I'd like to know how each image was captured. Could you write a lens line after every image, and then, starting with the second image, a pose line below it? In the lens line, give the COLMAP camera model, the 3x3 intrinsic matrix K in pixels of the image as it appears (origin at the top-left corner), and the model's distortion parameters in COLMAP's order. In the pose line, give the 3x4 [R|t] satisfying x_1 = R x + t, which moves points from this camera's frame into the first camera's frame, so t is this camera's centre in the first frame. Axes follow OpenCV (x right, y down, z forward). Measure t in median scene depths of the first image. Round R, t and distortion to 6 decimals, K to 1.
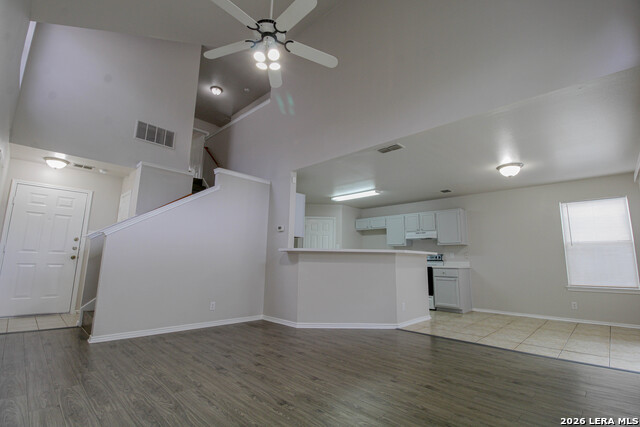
lens RADIAL K [[295.8, 0, 326.2], [0, 295.8, 209.6], [0, 0, 1]] dist [-0.008685, -0.008092]
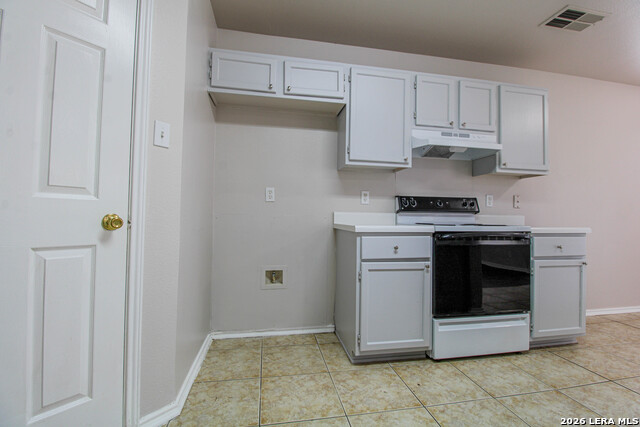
lens RADIAL K [[295.8, 0, 321.1], [0, 295.8, 209.0], [0, 0, 1]] dist [-0.008685, -0.008092]
pose [[0.583041, 0.010736, 0.812372, -0.068856], [-0.149222, 0.984317, 0.094090, 0.187518], [-0.798621, -0.176082, 0.575499, 1.086683]]
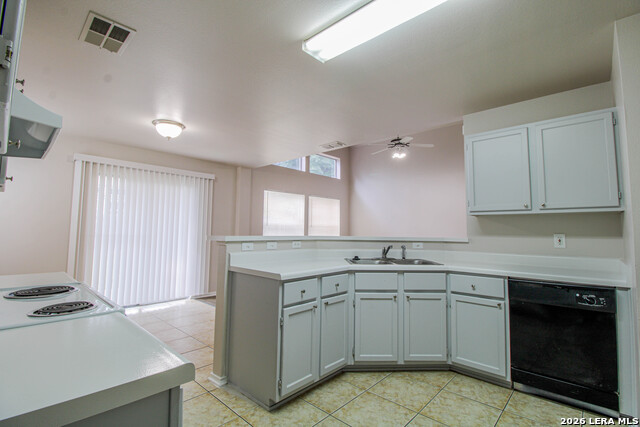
lens RADIAL K [[295.8, 0, 322.6], [0, 295.8, 211.1], [0, 0, 1]] dist [-0.008685, -0.008092]
pose [[-0.999516, -0.029212, -0.010688, 0.173433], [-0.025764, 0.969987, -0.241789, 0.201113], [0.017431, -0.241397, -0.970270, 1.359322]]
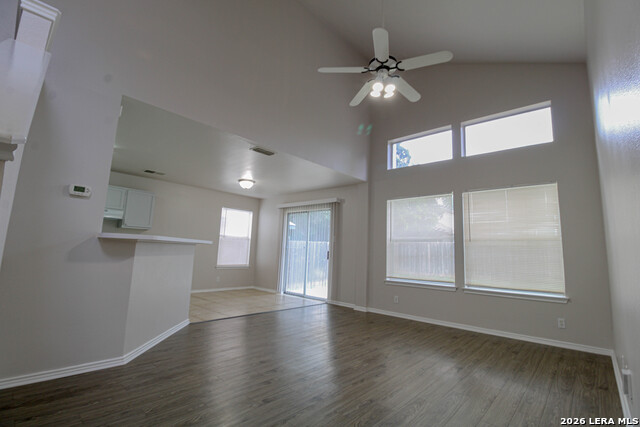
lens RADIAL K [[295.8, 0, 321.4], [0, 295.8, 209.8], [0, 0, 1]] dist [-0.008685, -0.008092]
pose [[-0.026985, 0.121472, 0.992228, -0.567354], [-0.213392, 0.969010, -0.124433, 0.059518], [-0.976594, -0.215091, -0.000228, 0.504193]]
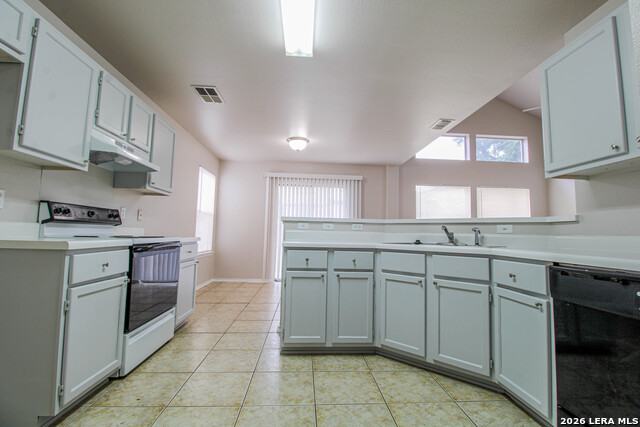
lens RADIAL K [[295.8, 0, 322.2], [0, 295.8, 211.5], [0, 0, 1]] dist [-0.008685, -0.008092]
pose [[-0.731994, 0.020050, 0.681016, -0.106491], [-0.153680, 0.968947, -0.193710, 0.221278], [-0.663752, -0.246453, -0.706182, 1.279280]]
